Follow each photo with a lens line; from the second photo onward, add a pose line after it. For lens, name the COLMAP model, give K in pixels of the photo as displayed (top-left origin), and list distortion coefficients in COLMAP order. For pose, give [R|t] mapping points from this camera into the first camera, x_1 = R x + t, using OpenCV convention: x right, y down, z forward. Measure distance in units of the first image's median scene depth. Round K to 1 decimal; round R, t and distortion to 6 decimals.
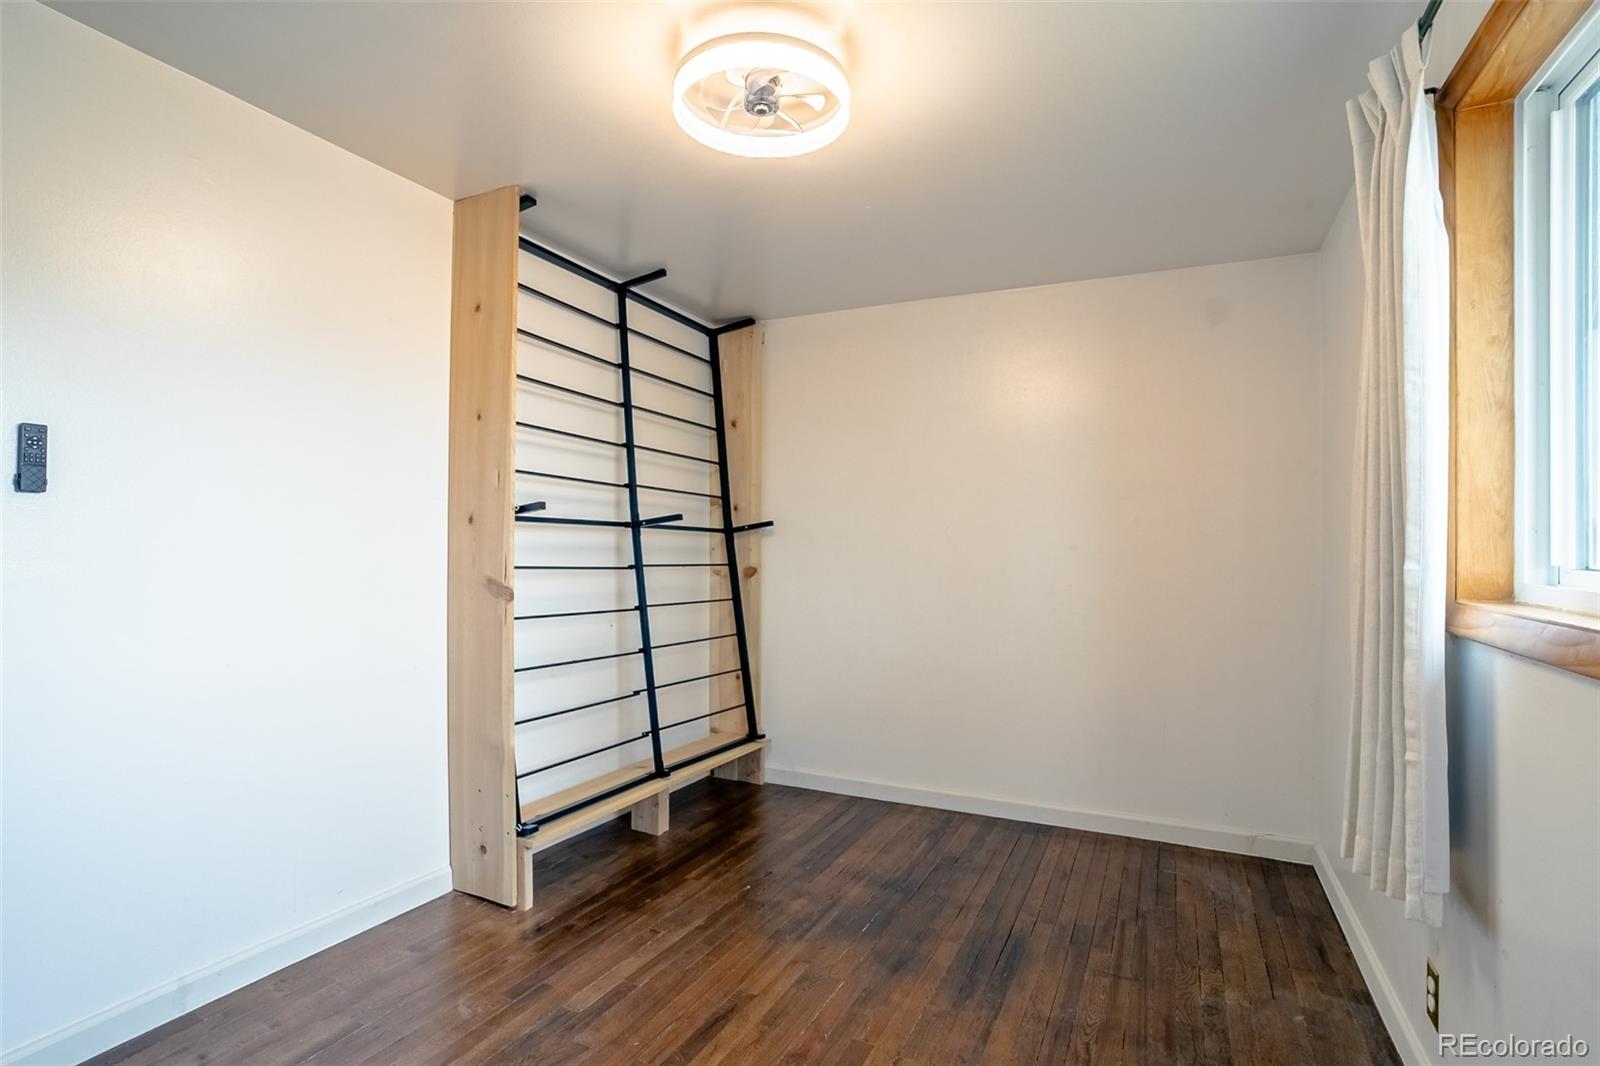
lens RADIAL K [[786.6, 0, 791.9], [0, 786.6, 535.3], [0, 0, 1]] dist [-0.078682, 0.039141]
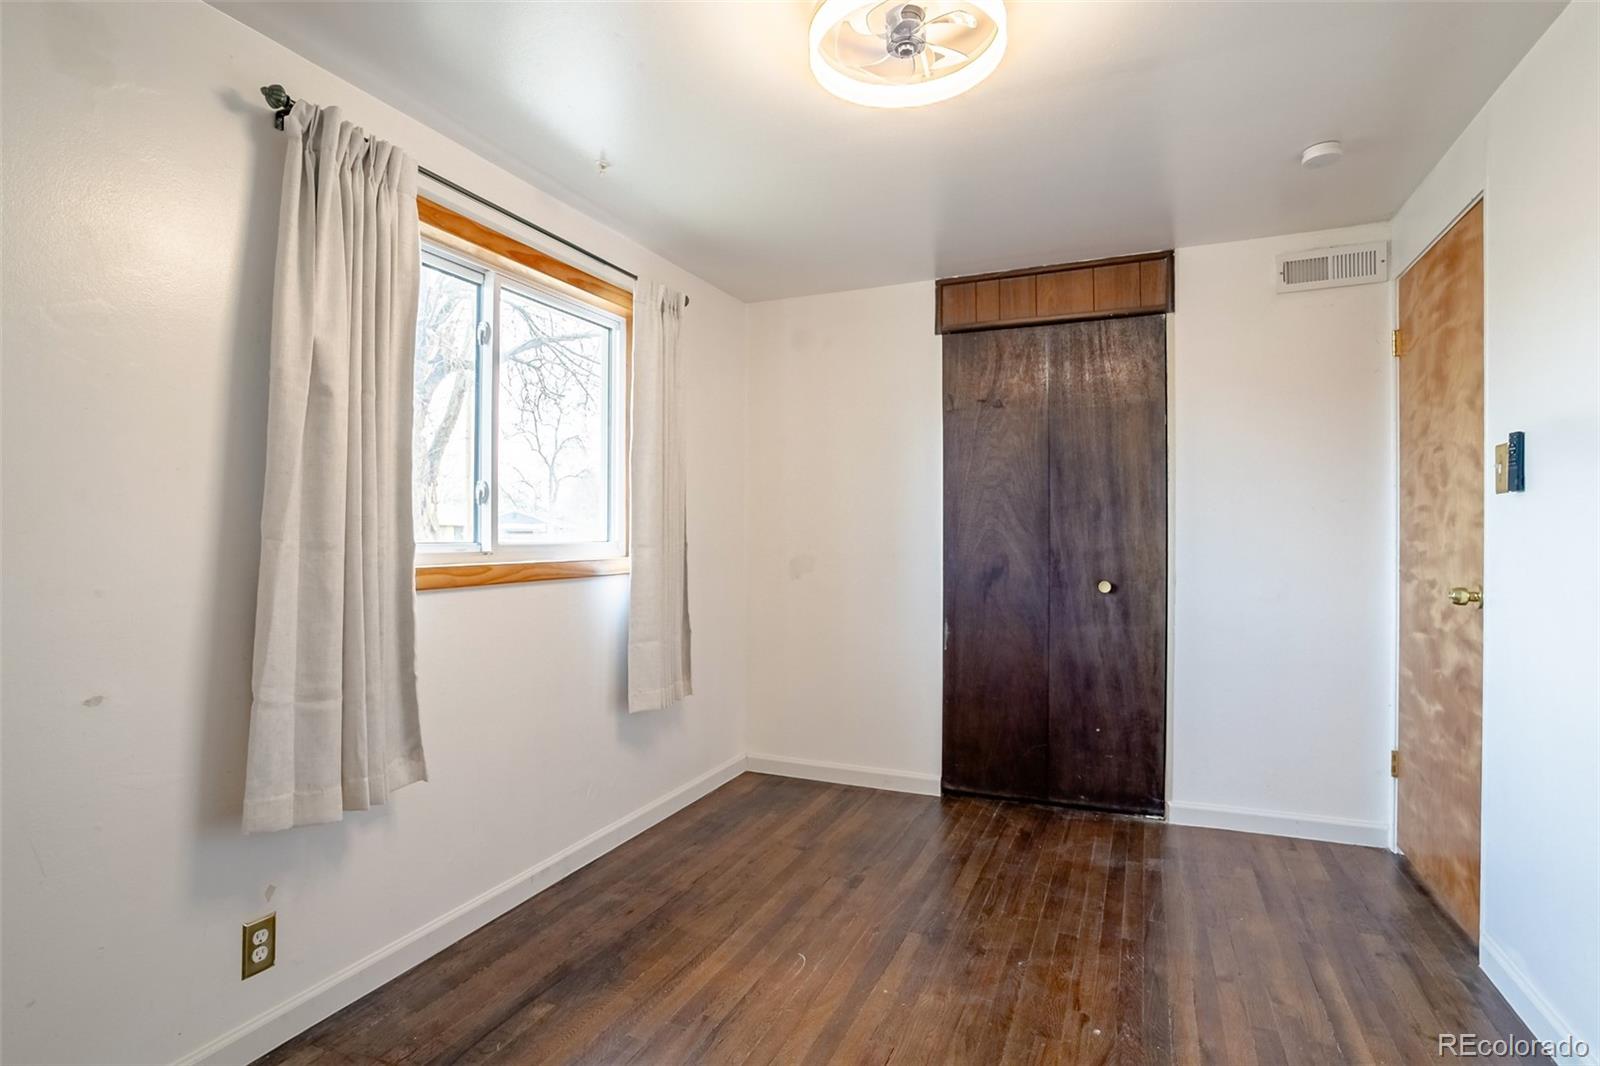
lens RADIAL K [[786.6, 0, 791.9], [0, 786.6, 535.3], [0, 0, 1]] dist [-0.078682, 0.039141]
pose [[-0.999300, -0.007842, -0.036570, 0.078132], [-0.007677, 0.999960, -0.004675, 0.014351], [0.036605, -0.004391, -0.999320, 1.214021]]
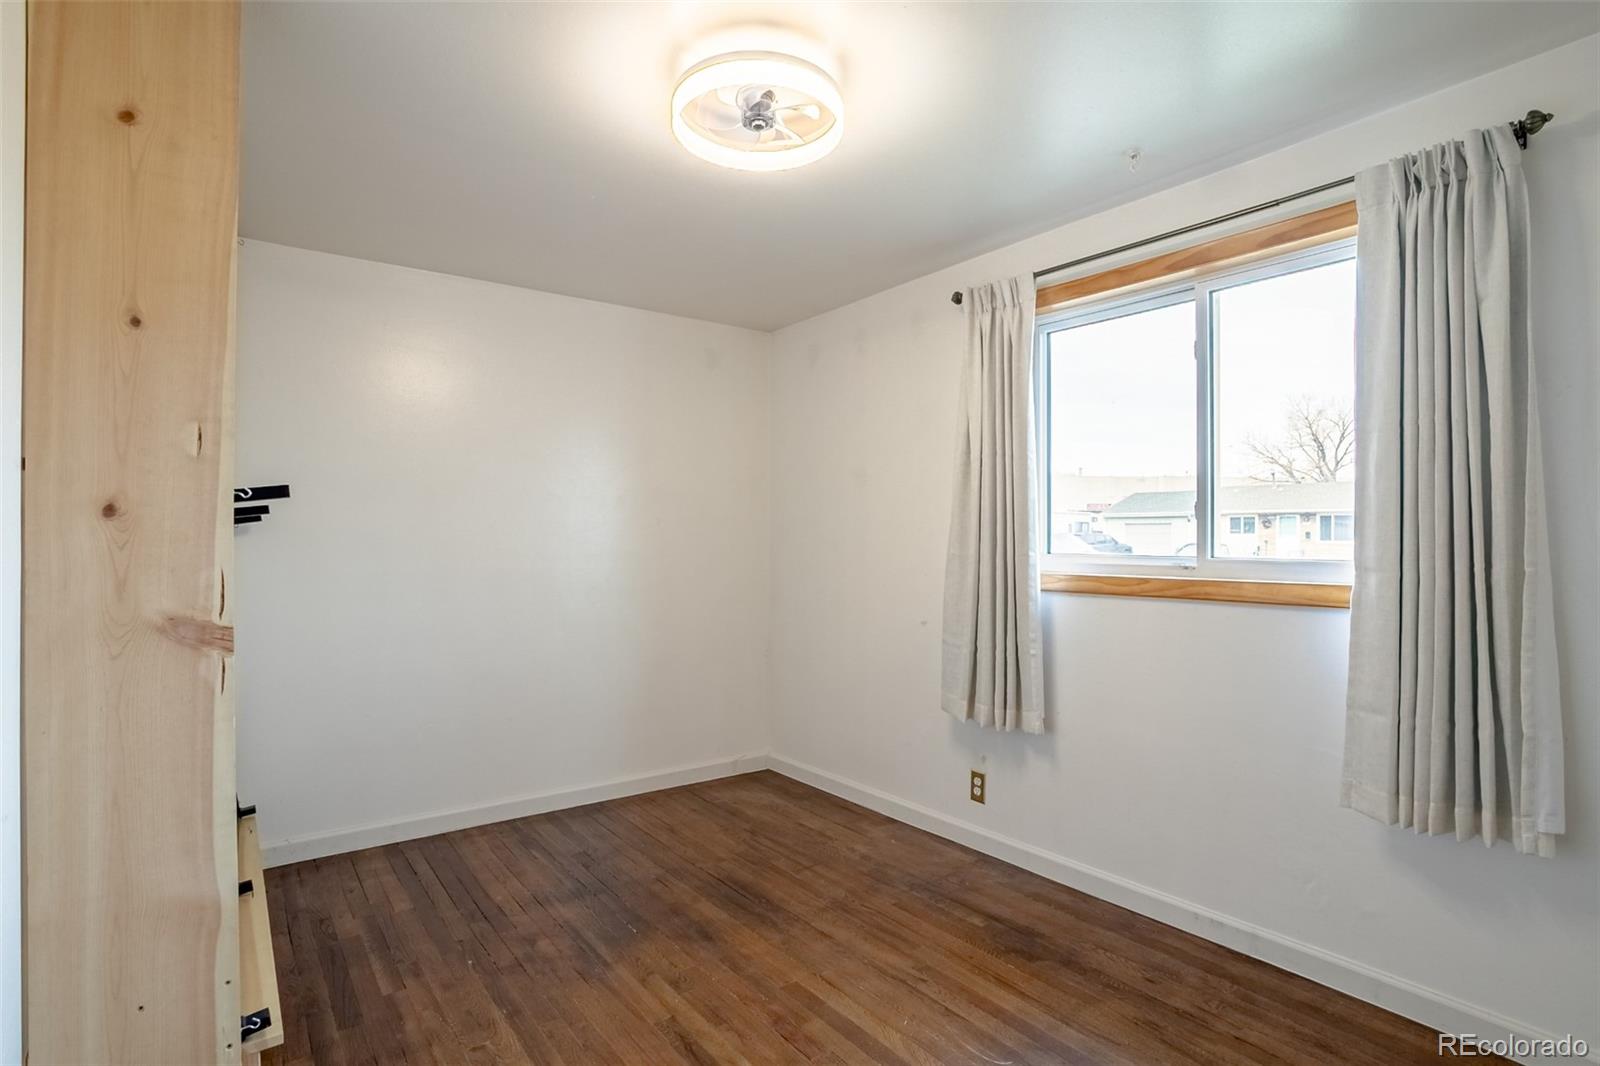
lens RADIAL K [[786.6, 0, 791.9], [0, 786.6, 535.3], [0, 0, 1]] dist [-0.078682, 0.039141]
pose [[0.453012, -0.003499, 0.891497, -0.603482], [-0.004343, 0.999972, 0.006132, -0.007529], [-0.891494, -0.006650, 0.452984, 0.316484]]
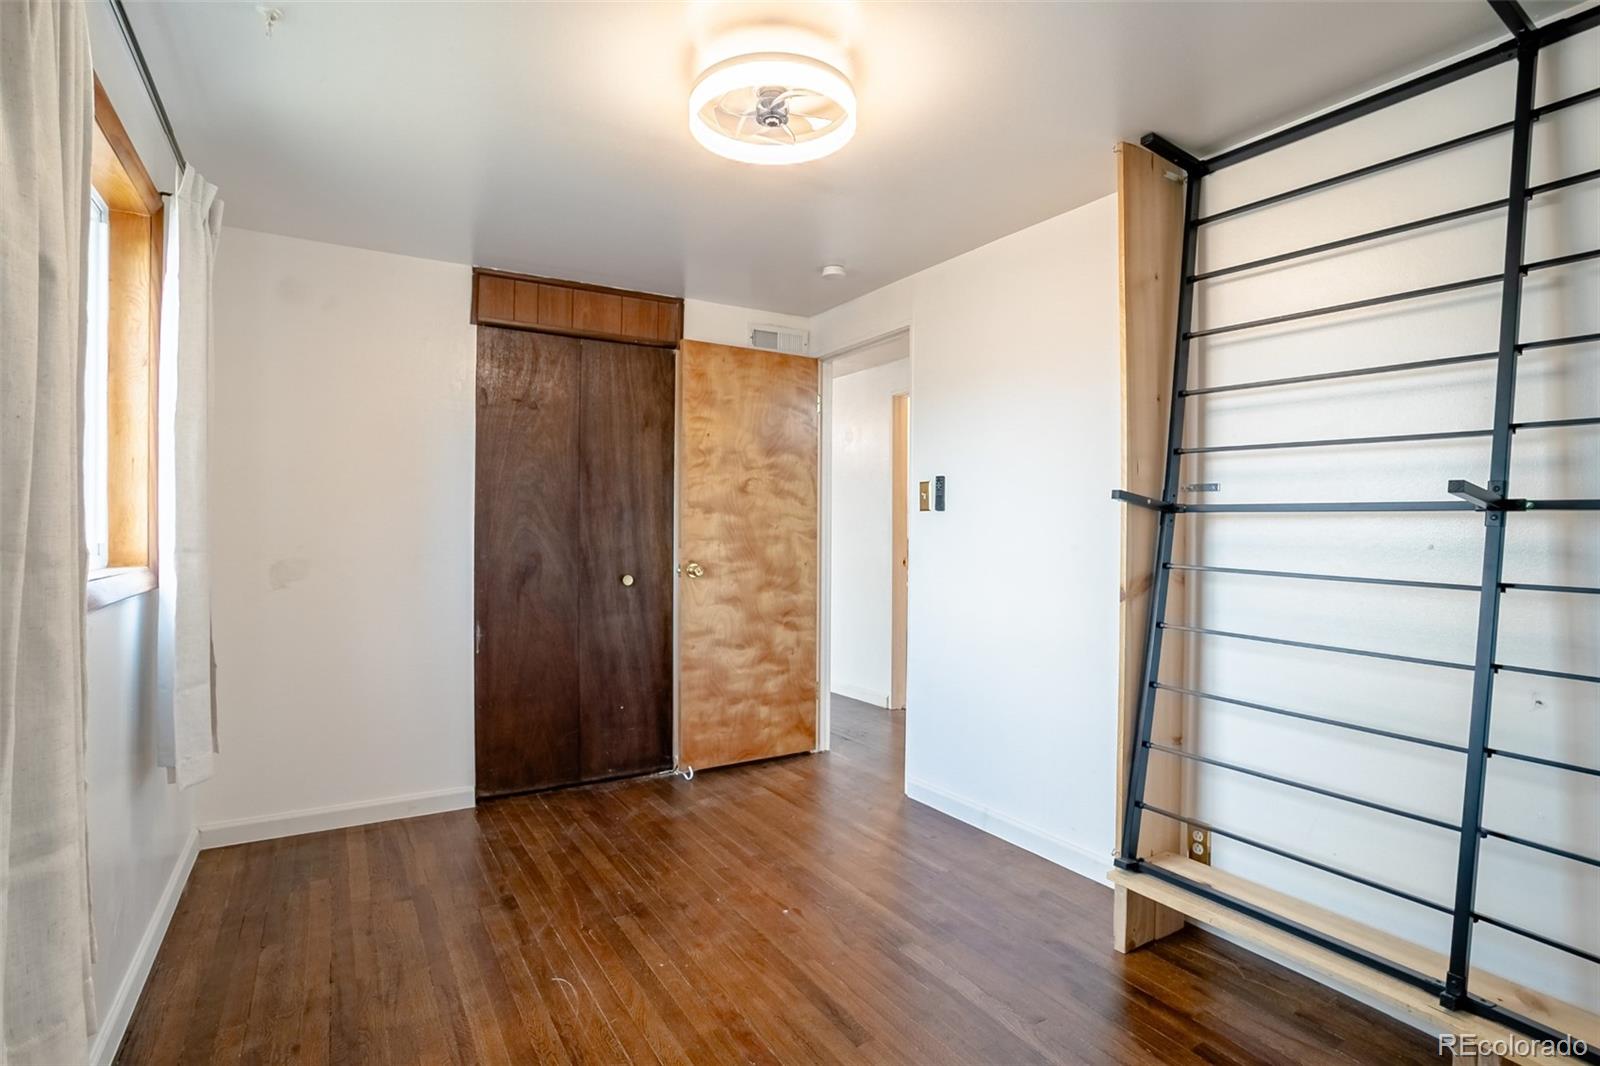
lens RADIAL K [[786.6, 0, 791.9], [0, 786.6, 535.3], [0, 0, 1]] dist [-0.078682, 0.039141]
pose [[-0.536969, -0.006606, -0.843576, 0.534093], [-0.003830, 0.999978, -0.005393, 0.012473], [0.843593, 0.000335, -0.536983, 1.020407]]
